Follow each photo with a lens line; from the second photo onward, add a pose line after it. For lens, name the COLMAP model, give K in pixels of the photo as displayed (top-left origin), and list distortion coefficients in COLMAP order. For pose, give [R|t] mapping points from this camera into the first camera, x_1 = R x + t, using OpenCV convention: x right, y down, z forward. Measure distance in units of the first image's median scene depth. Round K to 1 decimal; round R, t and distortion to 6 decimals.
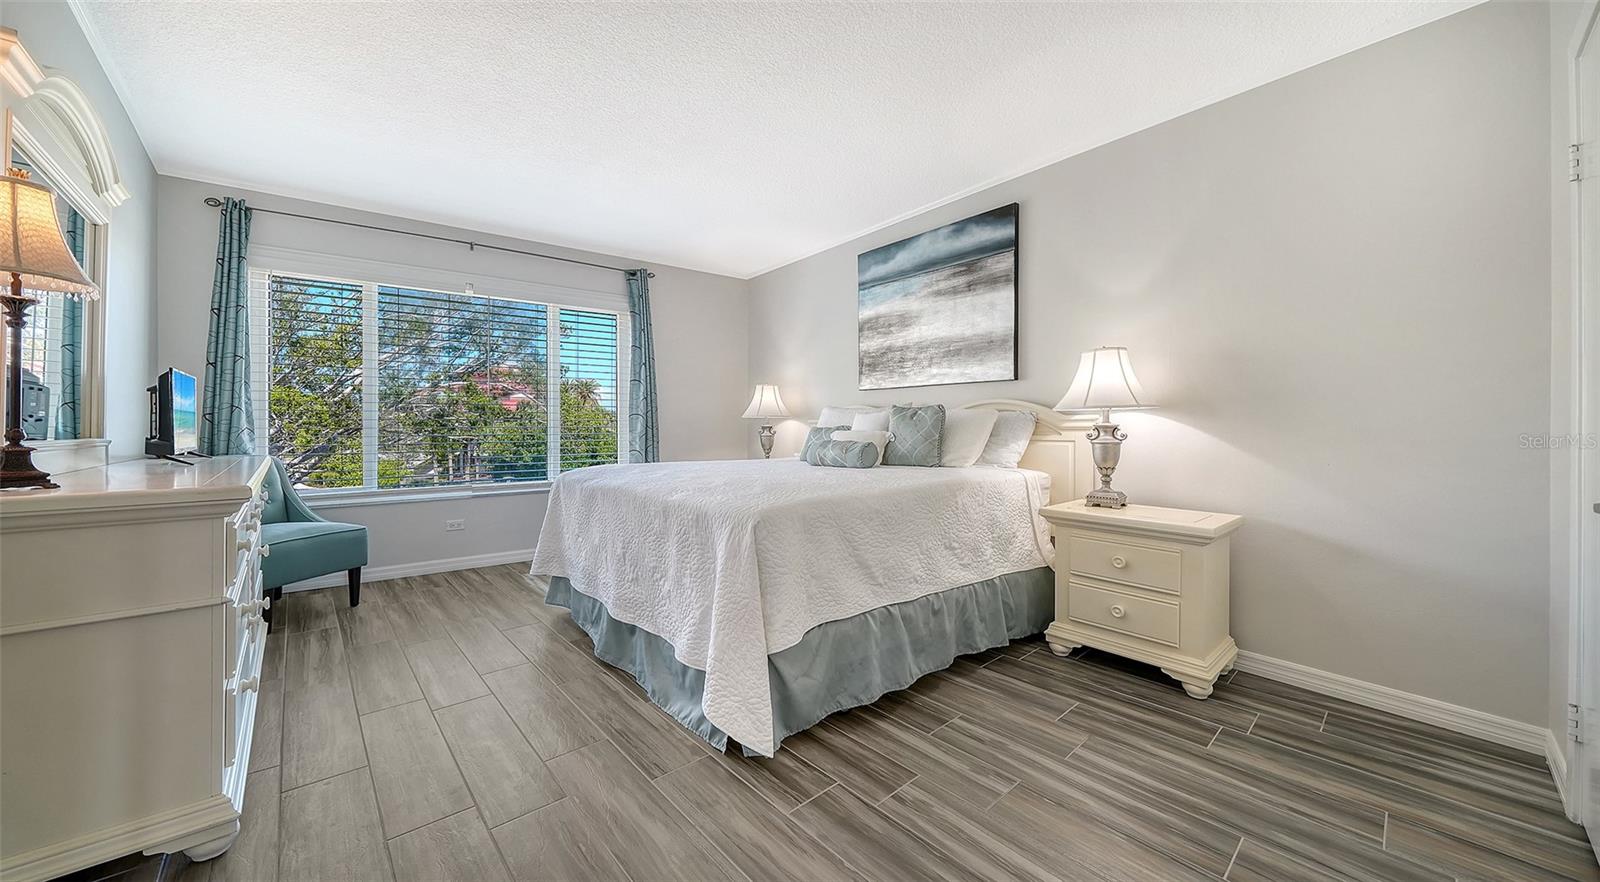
lens RADIAL K [[573.8, 0, 804.7], [0, 573.8, 414.6], [0, 0, 1]] dist [-0.000880, -0.000084]
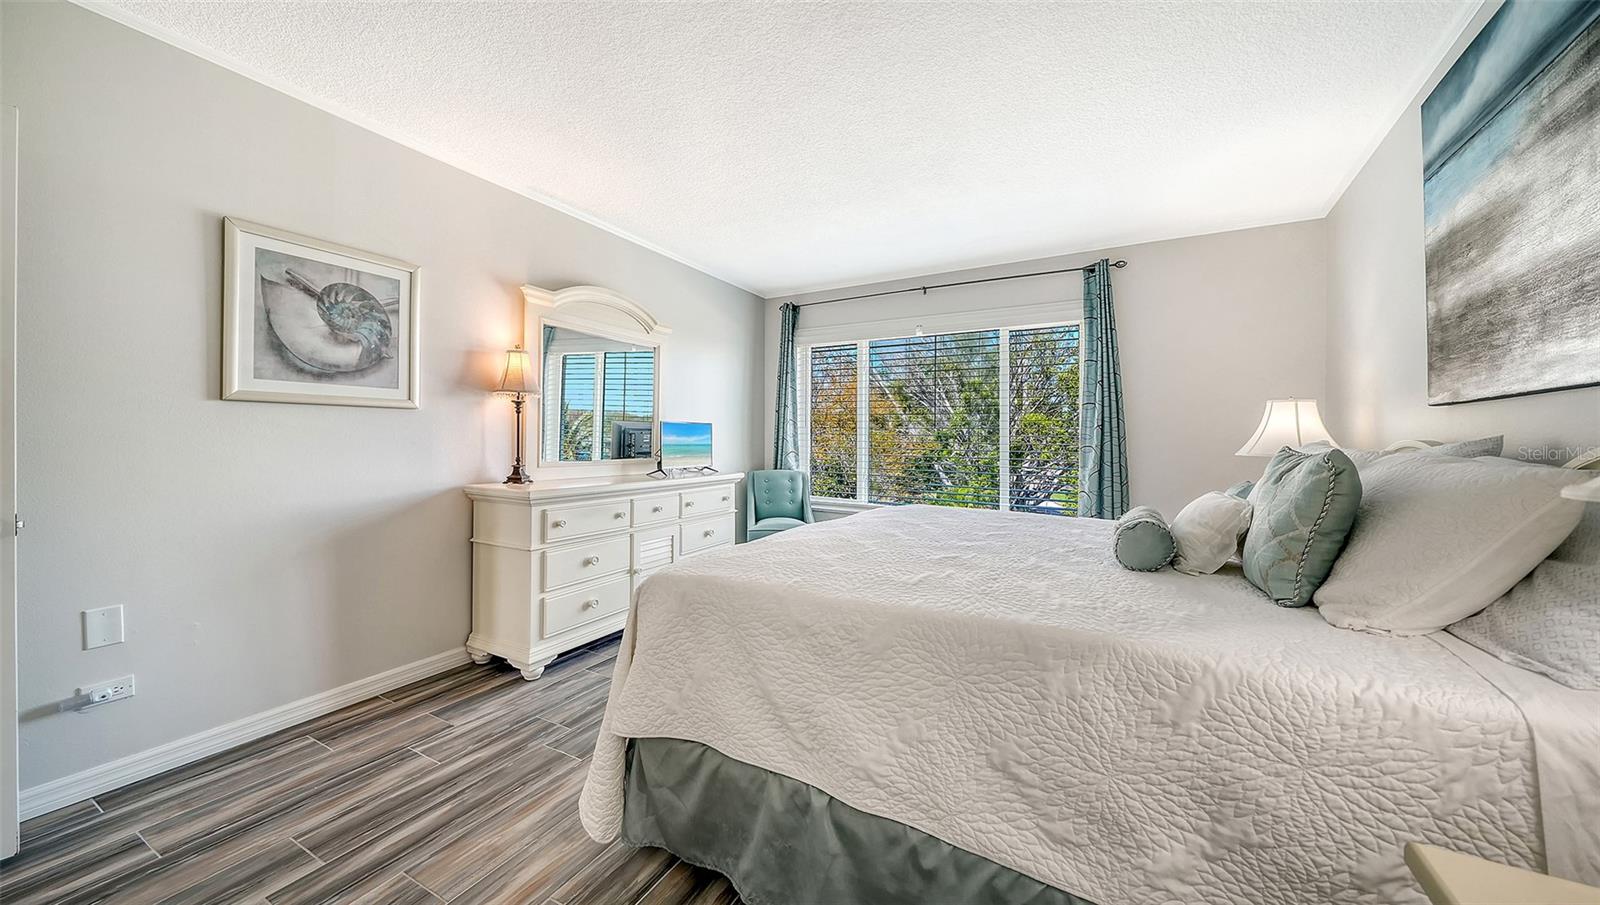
lens RADIAL K [[563.5, 0, 765.0], [0, 563.5, 432.4], [0, 0, 1]] dist [-0.009774, -0.000019]
pose [[0.319521, -0.002811, -0.947575, 0.403796], [0.000770, 0.999996, -0.002706, -0.024605], [0.947579, 0.000135, 0.319522, 0.442072]]
